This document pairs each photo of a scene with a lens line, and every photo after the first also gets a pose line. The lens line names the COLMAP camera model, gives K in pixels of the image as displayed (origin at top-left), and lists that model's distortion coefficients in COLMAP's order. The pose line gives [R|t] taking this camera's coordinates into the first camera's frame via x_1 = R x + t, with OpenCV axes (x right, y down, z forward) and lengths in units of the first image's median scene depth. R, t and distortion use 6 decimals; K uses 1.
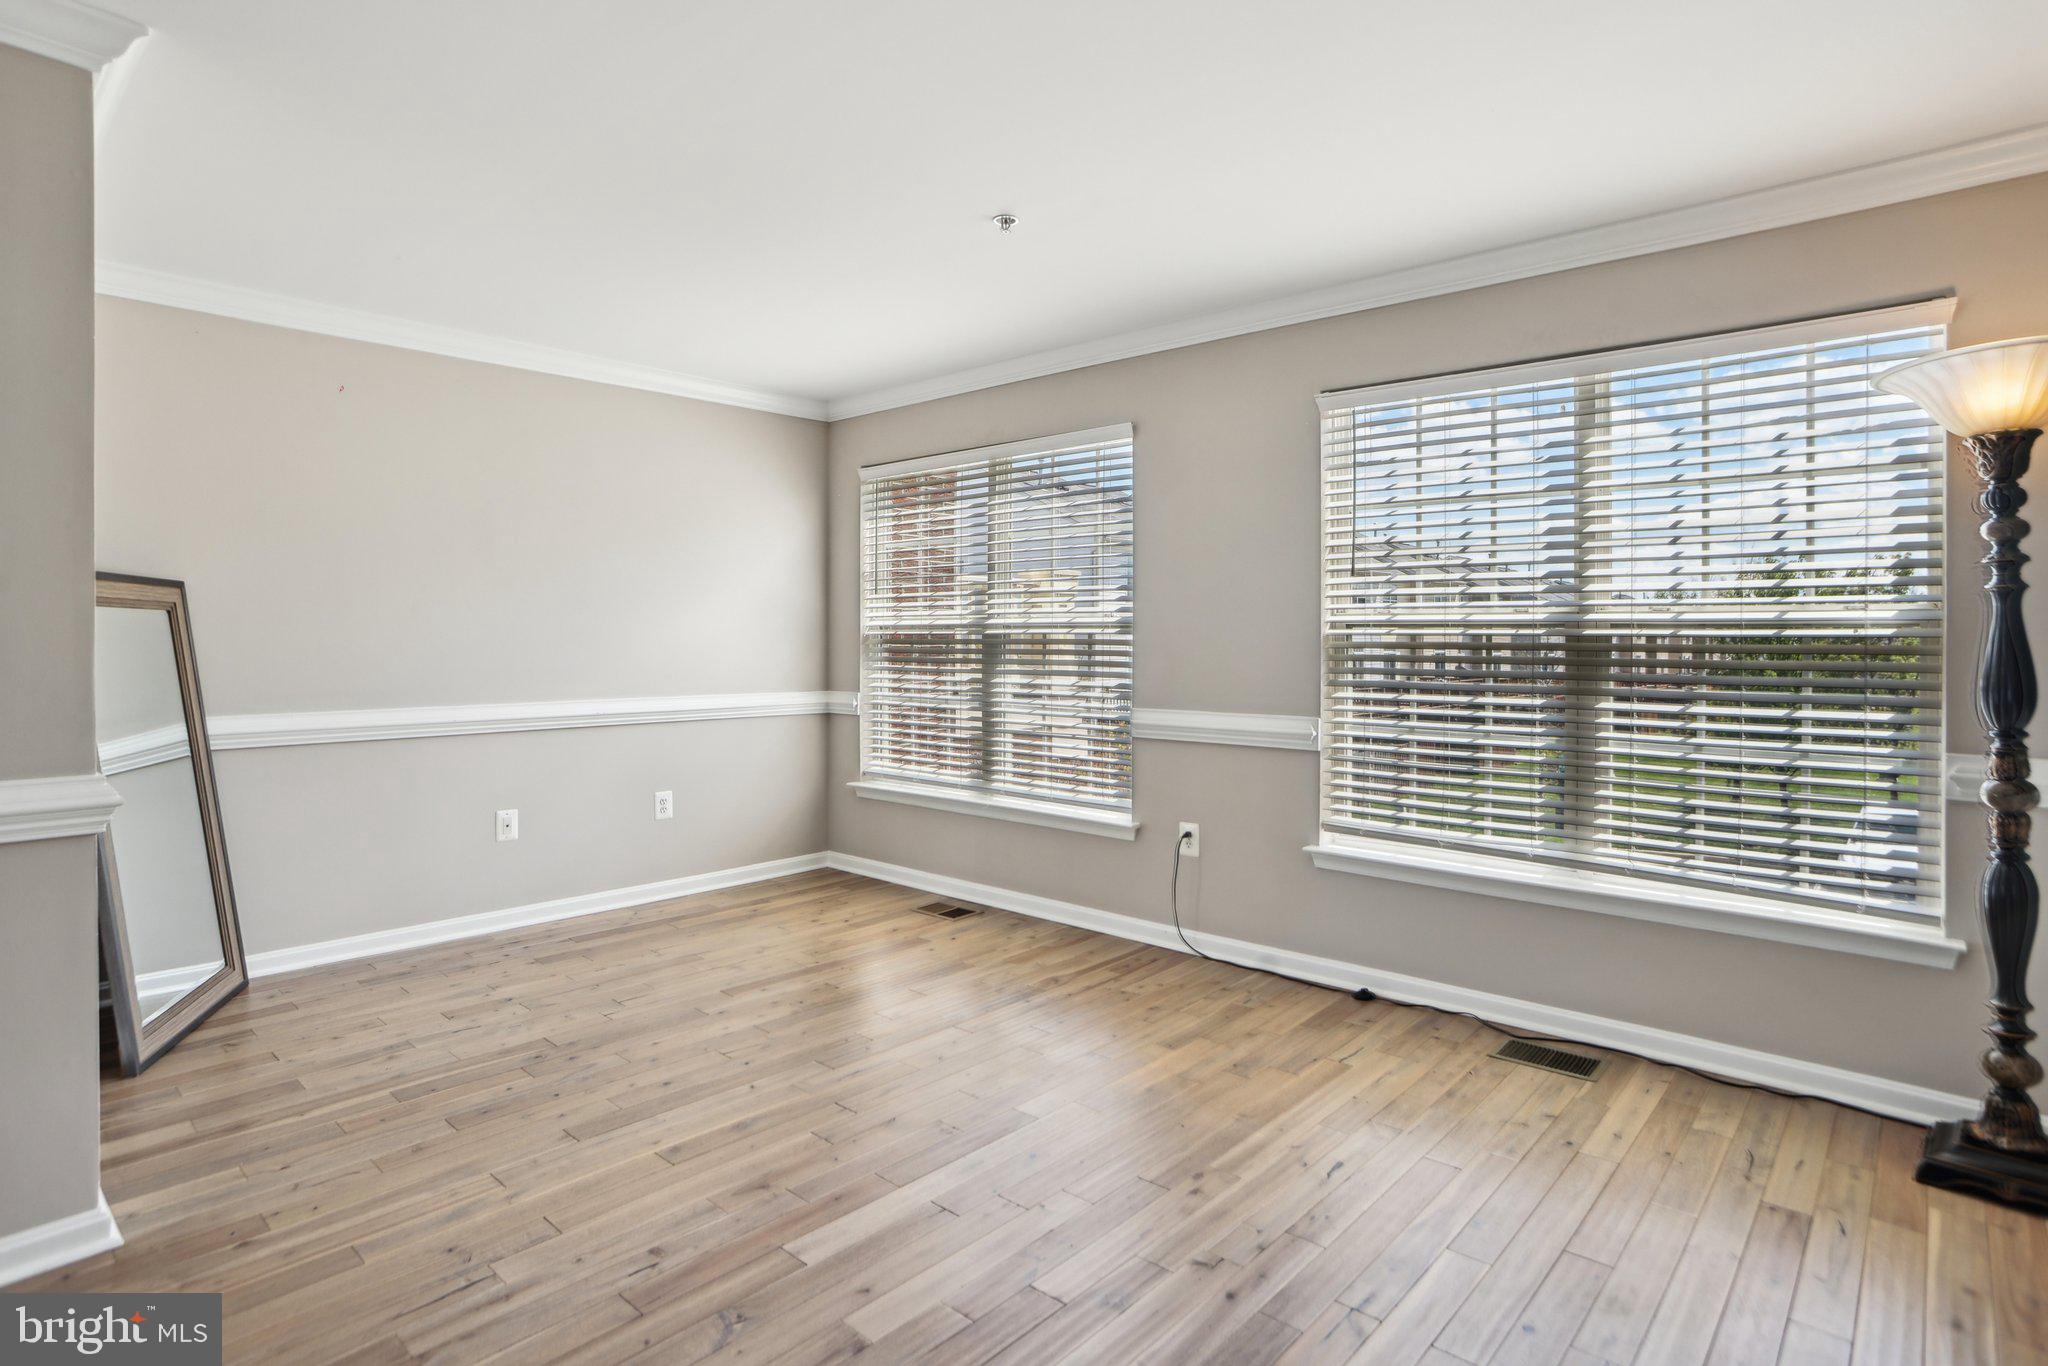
lens RADIAL K [[1063.4, 0, 1022.8], [0, 1063.4, 626.6], [0, 0, 1]] dist [-0.087719, 0.046609]
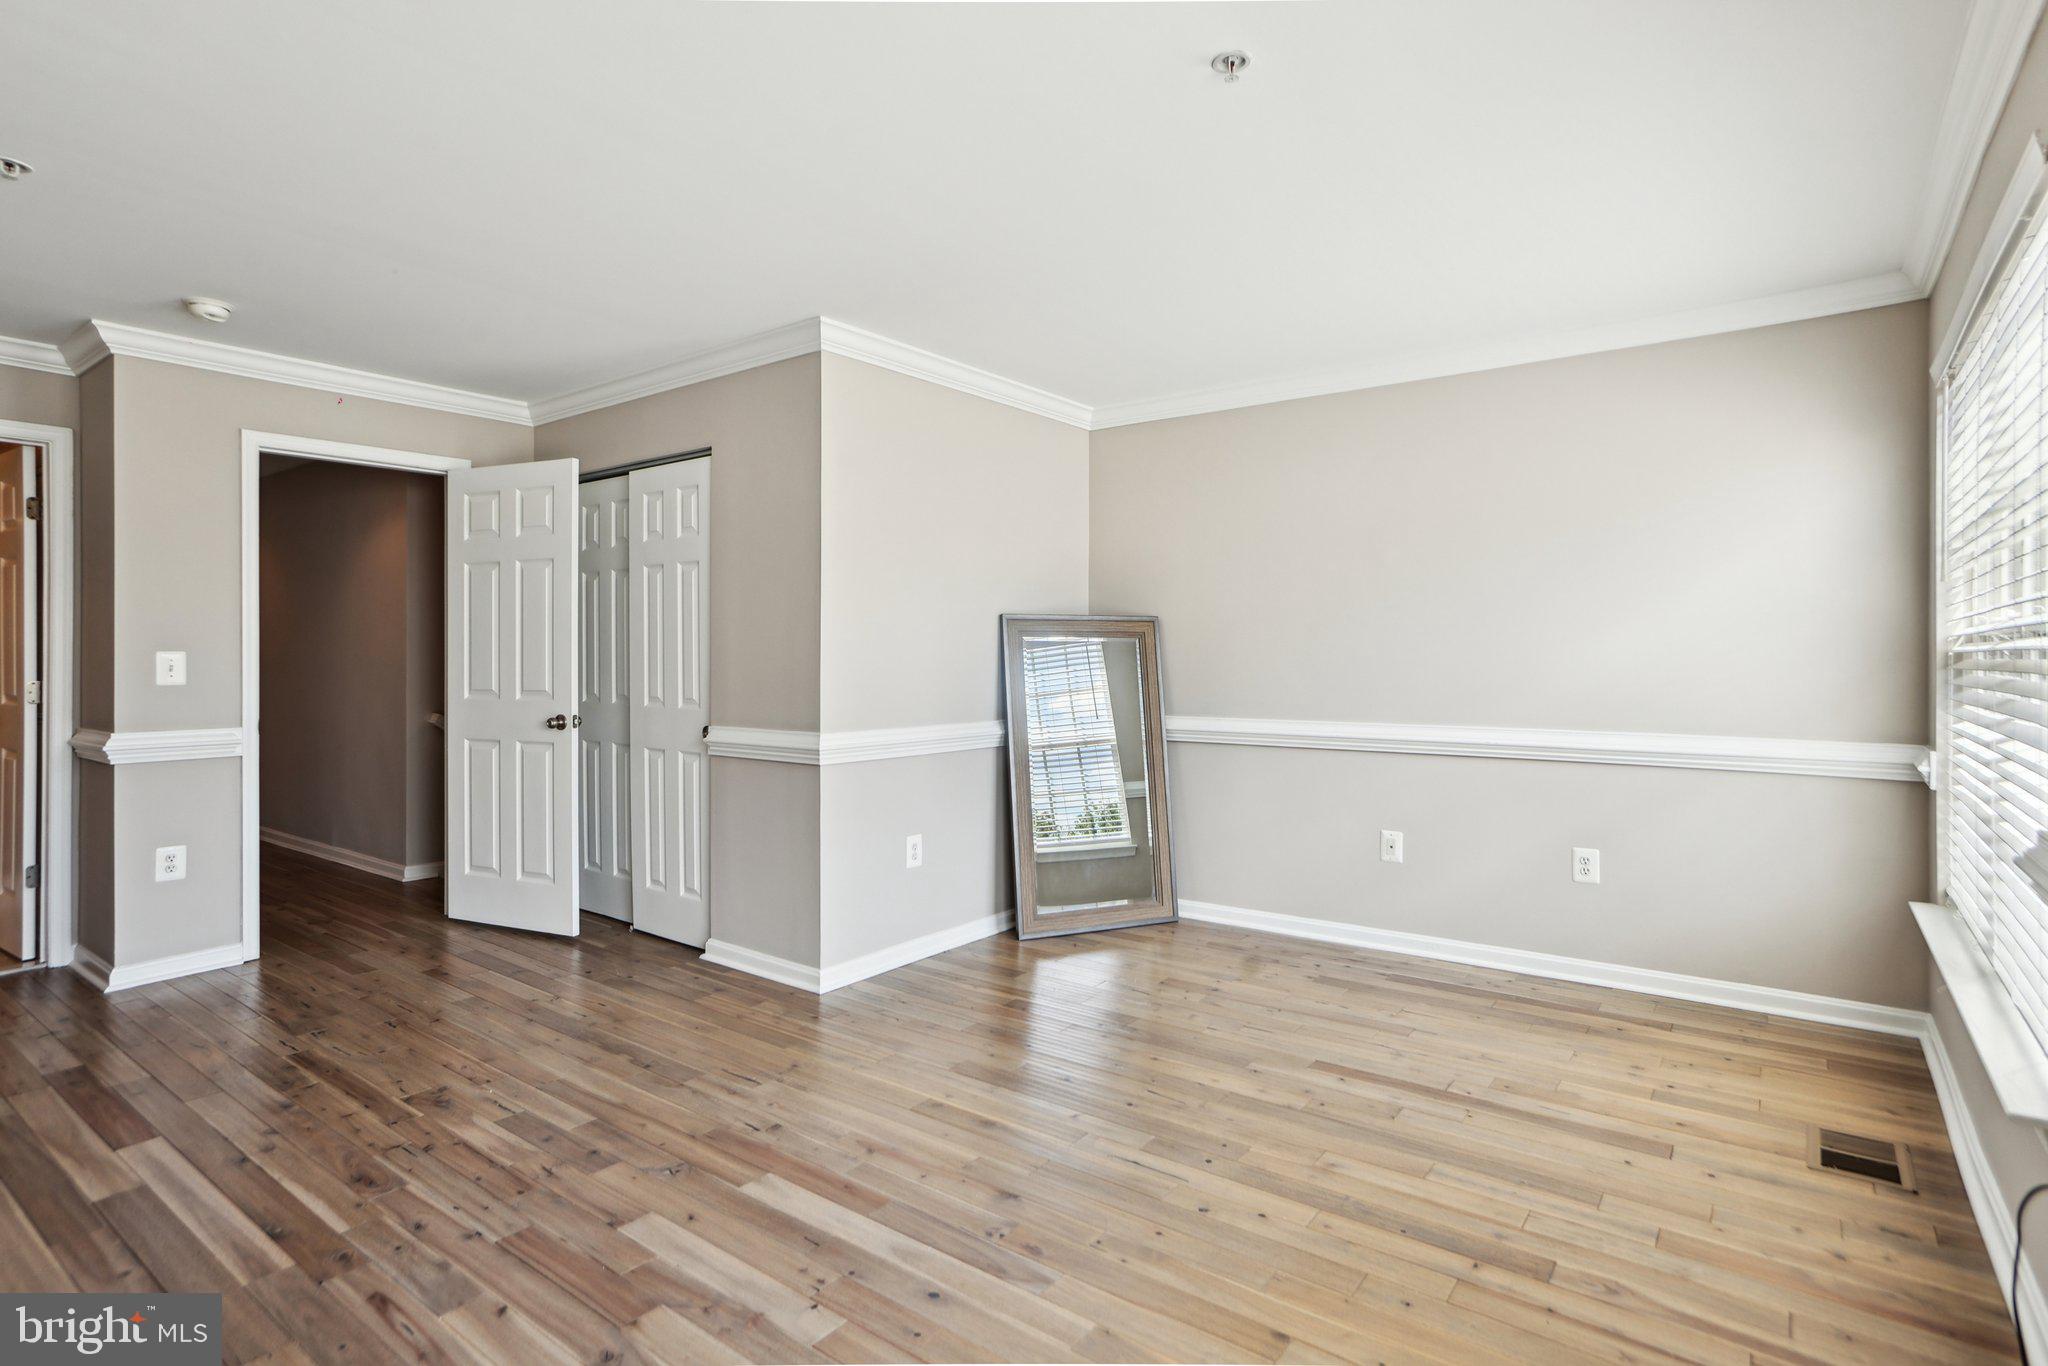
lens RADIAL K [[1054.7, 0, 1029.7], [0, 1054.7, 649.7], [0, 0, 1]] dist [-0.002716, 0.001372]
pose [[0.075735, -0.006874, -0.997104, 0.581558], [0.013589, 0.999890, -0.005861, 0.005686], [0.997035, -0.013106, 0.075820, 0.704570]]
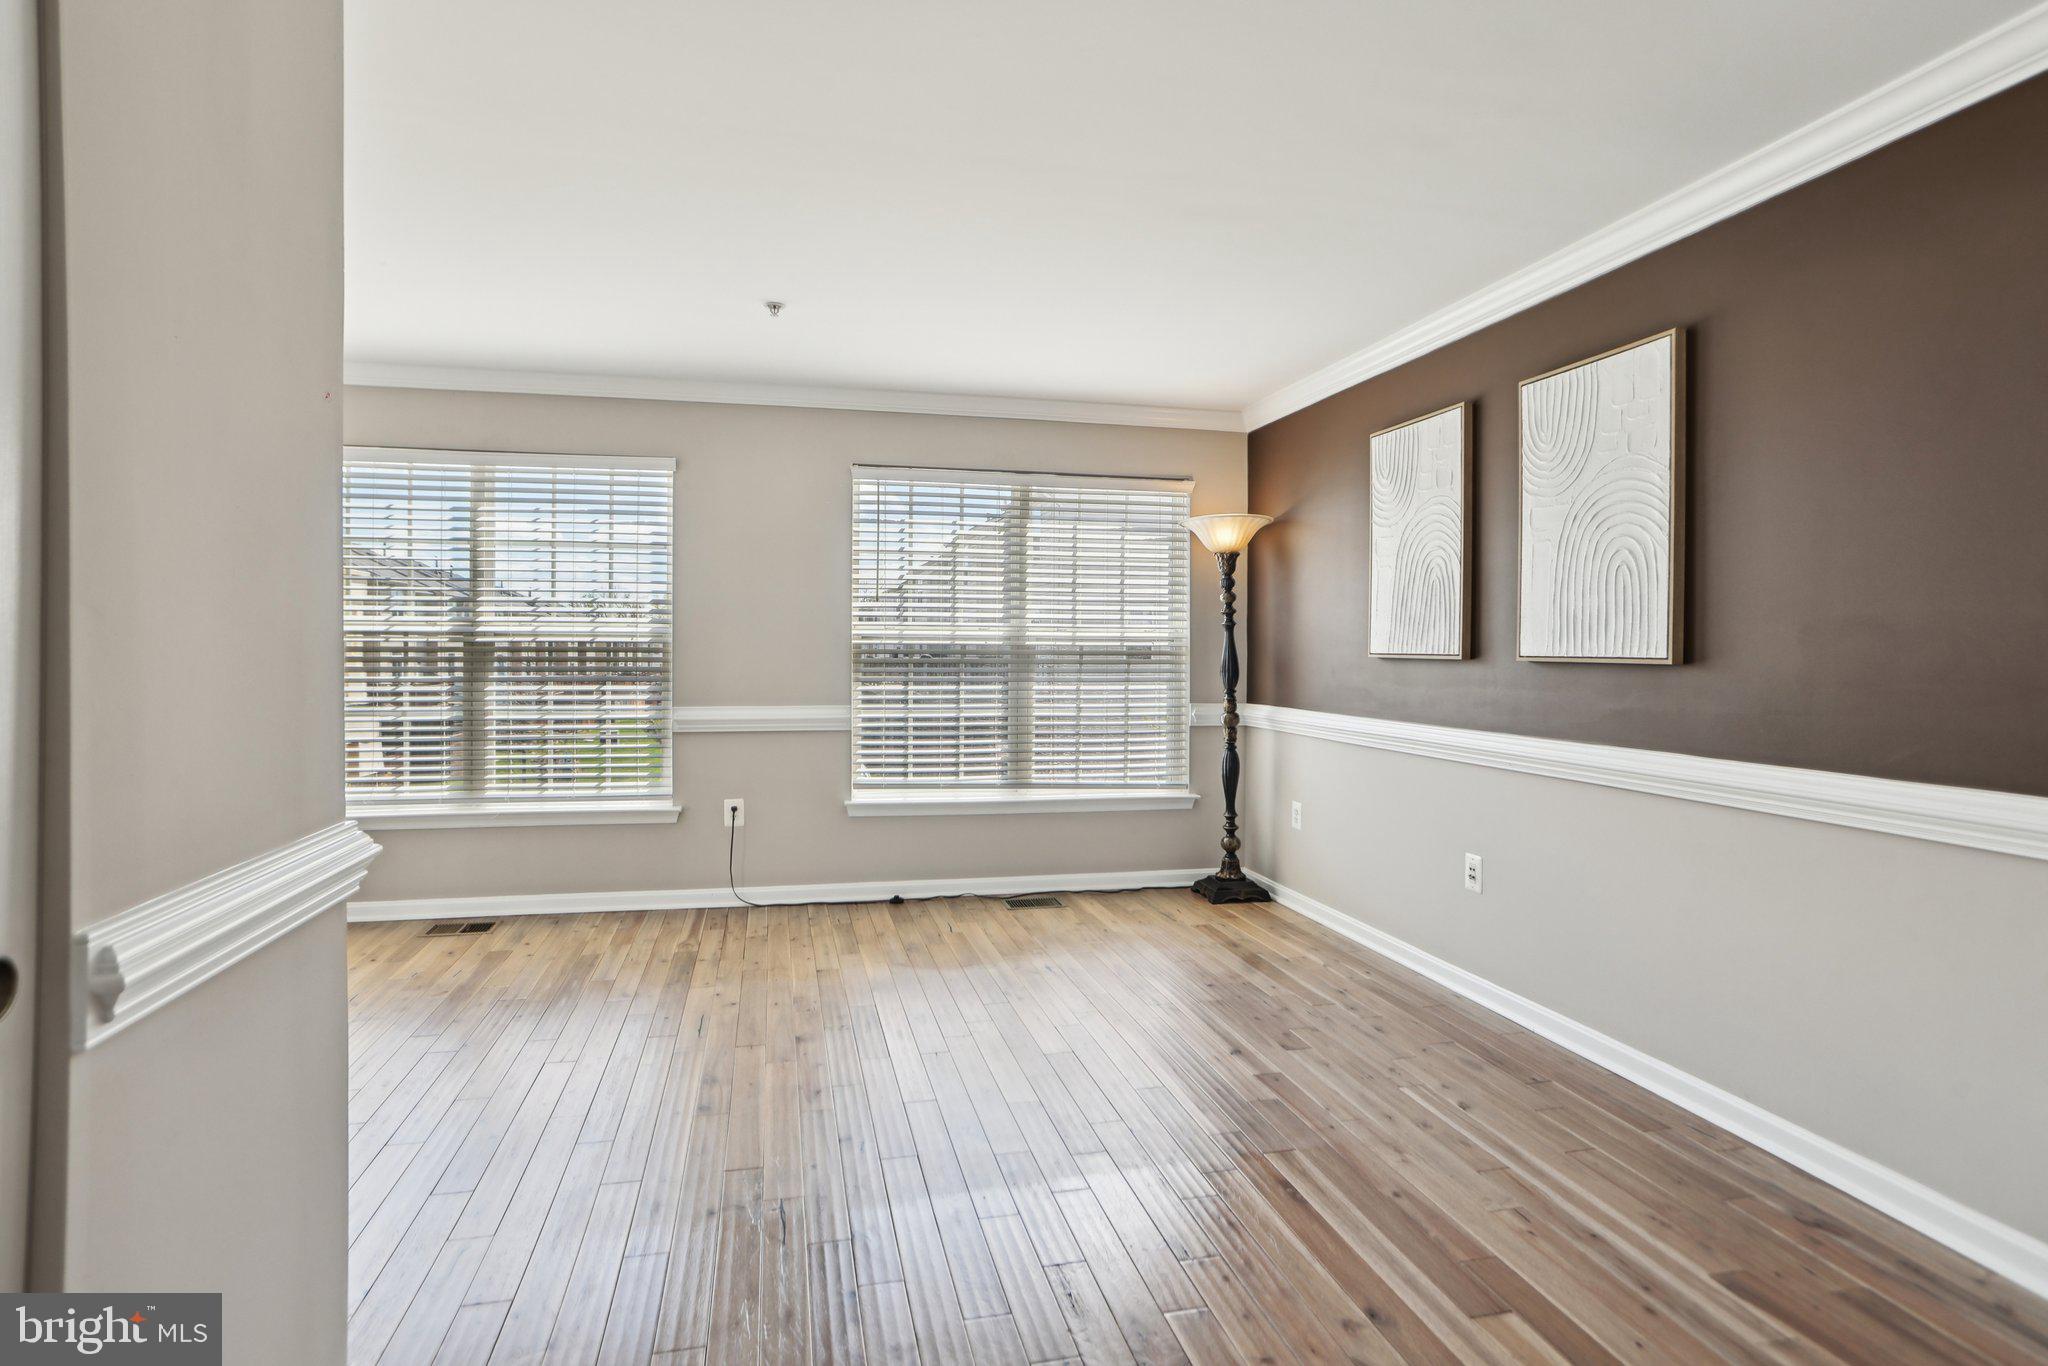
lens RADIAL K [[1058.8, 0, 1018.5], [0, 1058.8, 647.1], [0, 0, 1]] dist [-0.020518, 0.000277]
pose [[0.572966, -0.002089, 0.819576, -0.748165], [-0.010477, 0.999896, 0.009873, -0.004696], [-0.819512, -0.014244, 0.572885, 0.052014]]
